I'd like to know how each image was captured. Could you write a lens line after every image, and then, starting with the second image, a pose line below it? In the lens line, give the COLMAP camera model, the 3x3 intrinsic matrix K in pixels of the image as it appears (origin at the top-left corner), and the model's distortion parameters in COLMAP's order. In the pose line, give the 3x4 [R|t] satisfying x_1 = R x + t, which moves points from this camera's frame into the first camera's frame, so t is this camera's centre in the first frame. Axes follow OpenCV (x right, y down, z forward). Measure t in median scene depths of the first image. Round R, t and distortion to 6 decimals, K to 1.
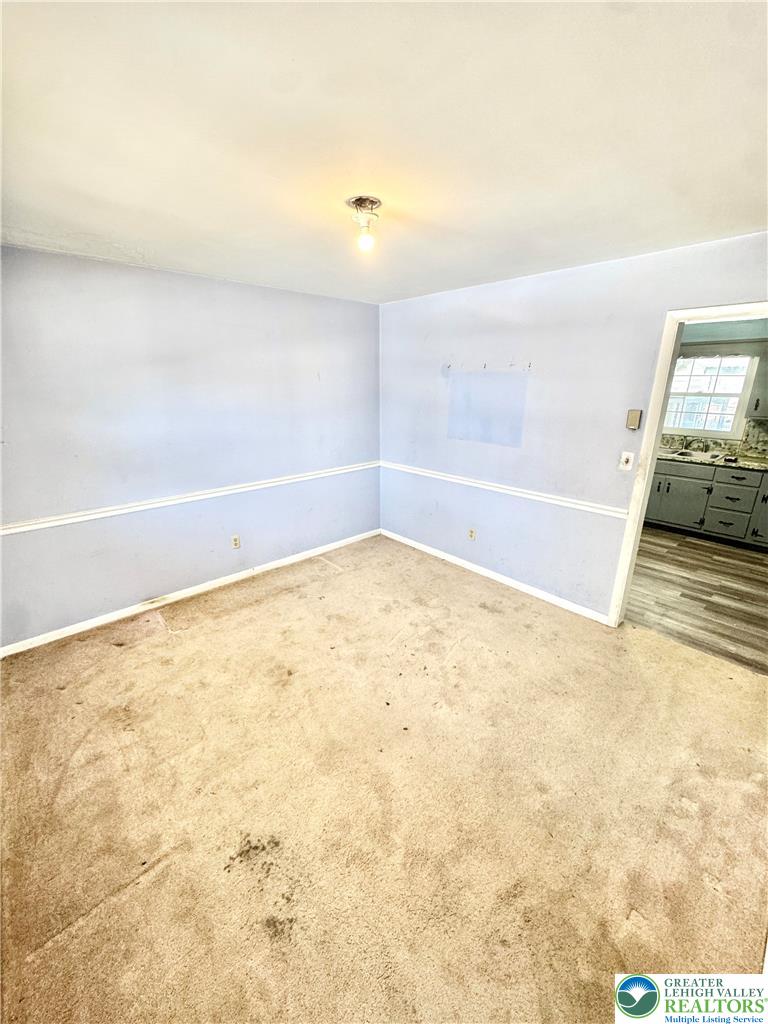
lens RADIAL K [[406.5, 0, 386.4], [0, 406.5, 510.8], [0, 0, 1]] dist [-0.004070, 0.000240]
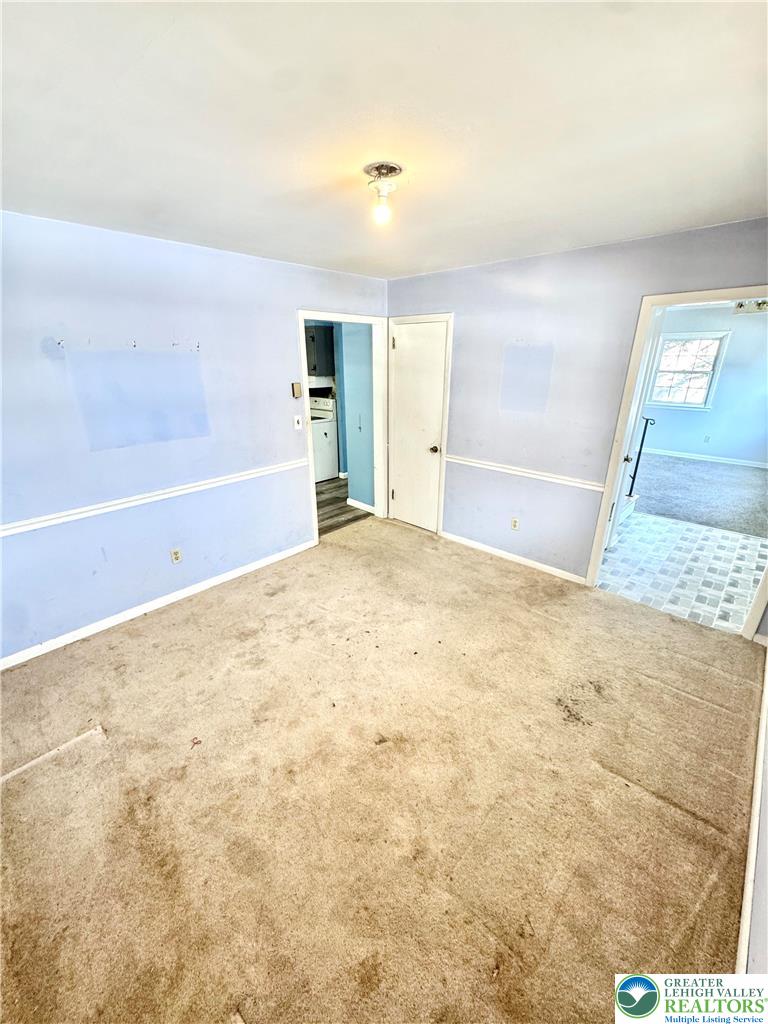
lens RADIAL K [[406.5, 0, 384.9], [0, 406.5, 510.6], [0, 0, 1]] dist [-0.004070, 0.000240]
pose [[-0.071881, -0.356598, 0.931489, -0.603077], [0.311794, 0.879067, 0.360590, -0.205058], [-0.947427, 0.316352, 0.047996, 0.603561]]
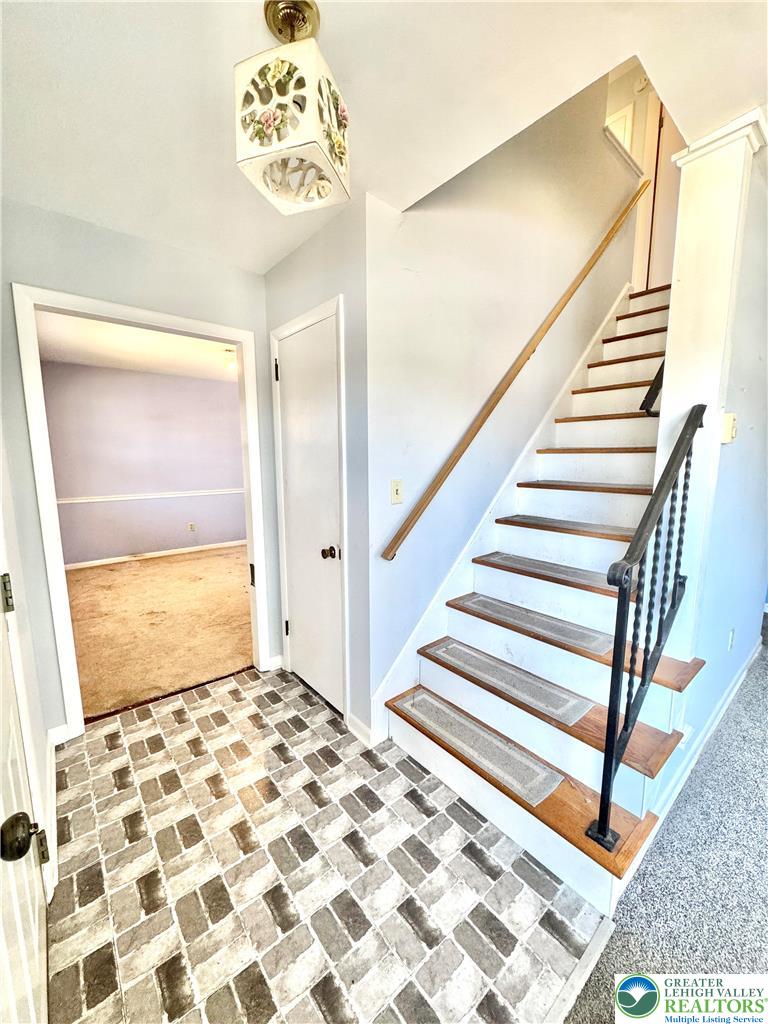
lens RADIAL K [[406.5, 0, 381.6], [0, 406.5, 511.6], [0, 0, 1]] dist [-0.004070, 0.000240]
pose [[0.998753, 0.006423, -0.049503, 0.488652], [-0.014876, 0.984925, -0.172339, 0.299722], [0.047649, 0.172861, 0.983793, -0.590225]]
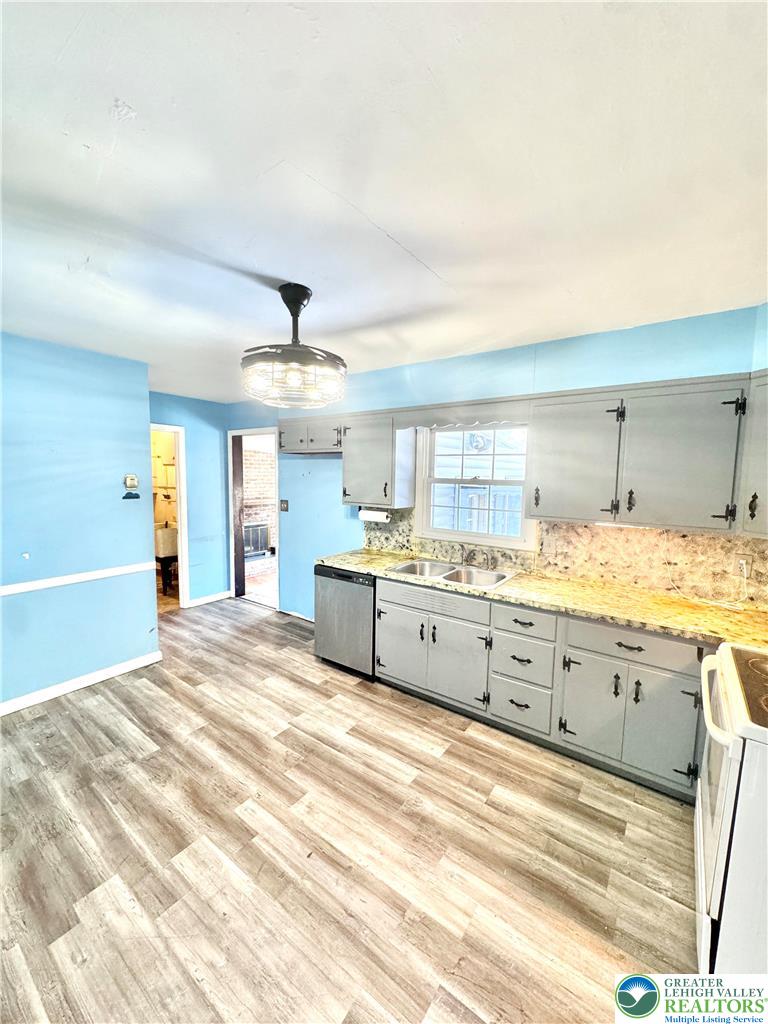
lens RADIAL K [[406.5, 0, 386.7], [0, 406.5, 512.7], [0, 0, 1]] dist [-0.004070, 0.000240]
pose [[0.979370, 0.001063, 0.202074, 0.705536], [0.042868, 0.976134, -0.212896, -0.146444], [-0.197478, 0.217166, 0.955951, 0.578073]]
